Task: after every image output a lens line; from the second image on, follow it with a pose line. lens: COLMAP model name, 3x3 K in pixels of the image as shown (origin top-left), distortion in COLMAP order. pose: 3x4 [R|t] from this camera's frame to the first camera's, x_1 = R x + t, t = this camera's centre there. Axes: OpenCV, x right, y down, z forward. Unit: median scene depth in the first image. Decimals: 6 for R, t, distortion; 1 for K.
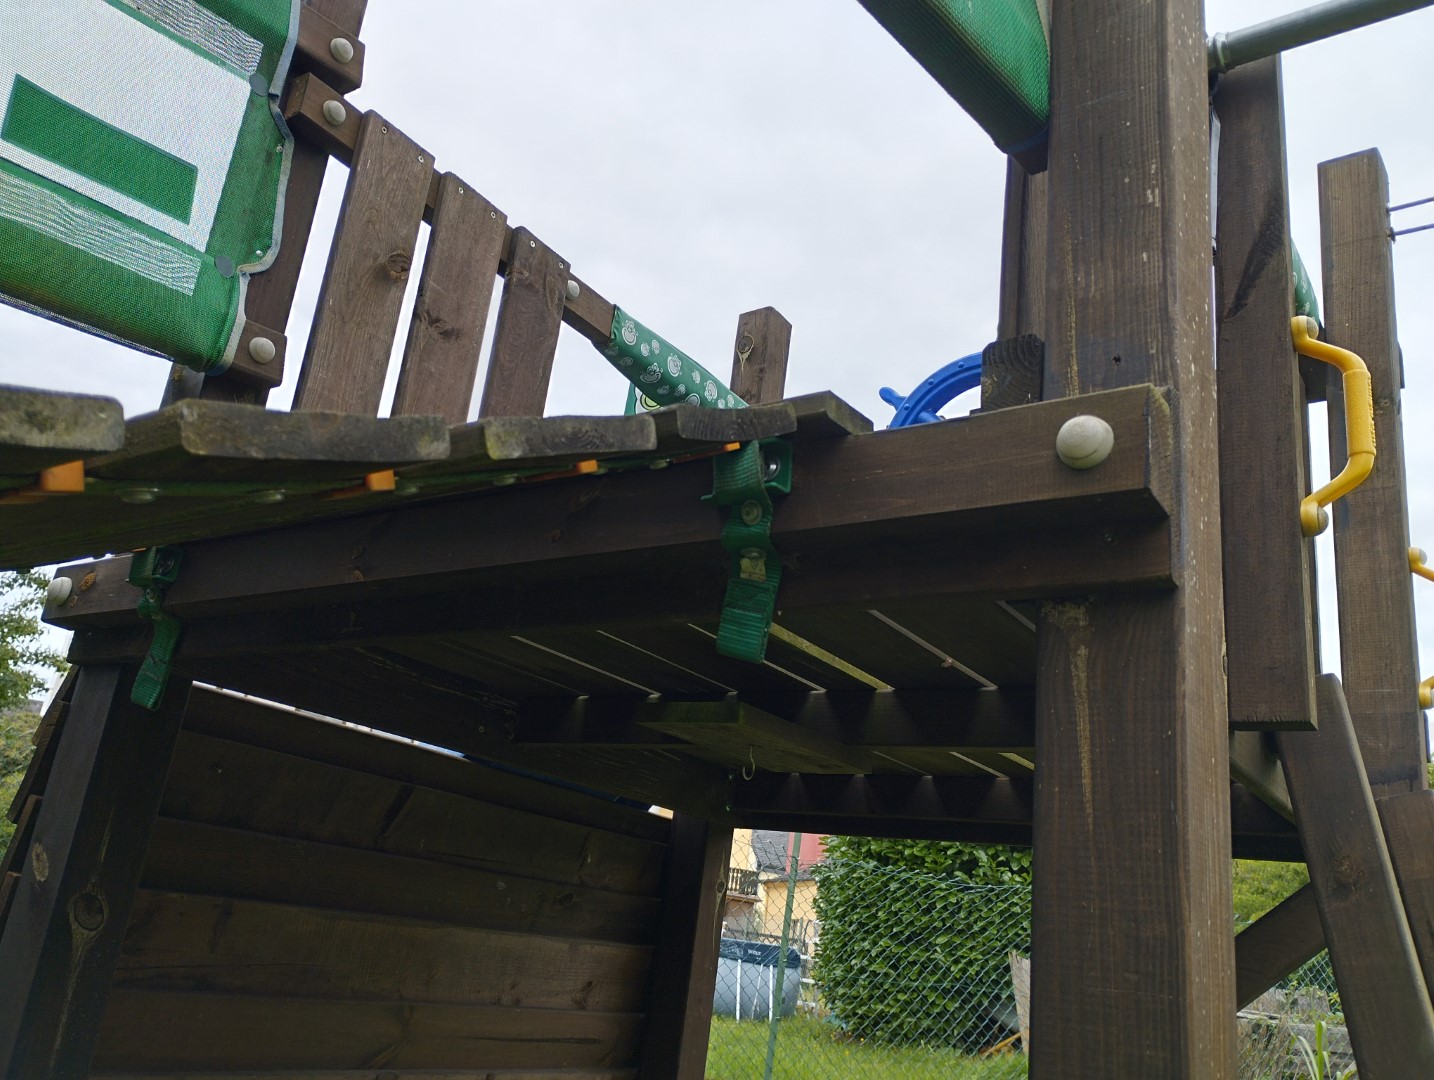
lens RADIAL K [[1218.7, 0, 720.8], [0, 1218.7, 543.1], [0, 0, 1]] dist [0.082914, -0.099457]
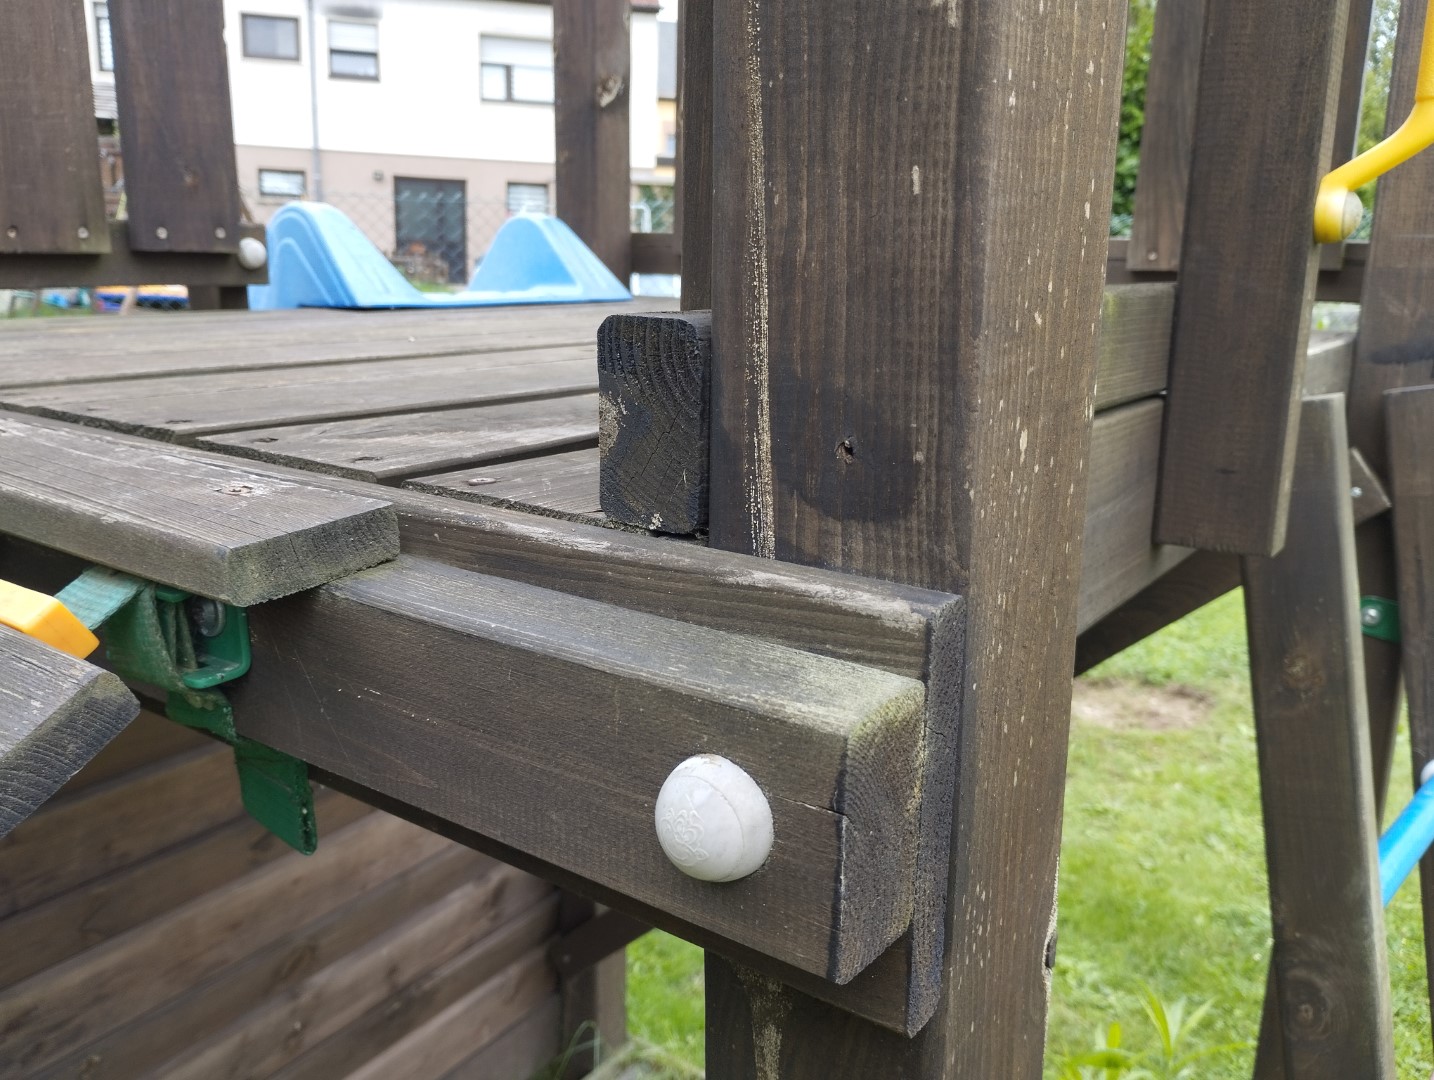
lens RADIAL K [[1218.7, 0, 720.8], [0, 1218.7, 543.1], [0, 0, 1]] dist [0.082914, -0.099457]
pose [[0.994672, -0.091754, -0.047004, 0.288091], [0.102540, 0.833357, 0.543141, -0.352441], [-0.010664, -0.545067, 0.838325, 0.605861]]
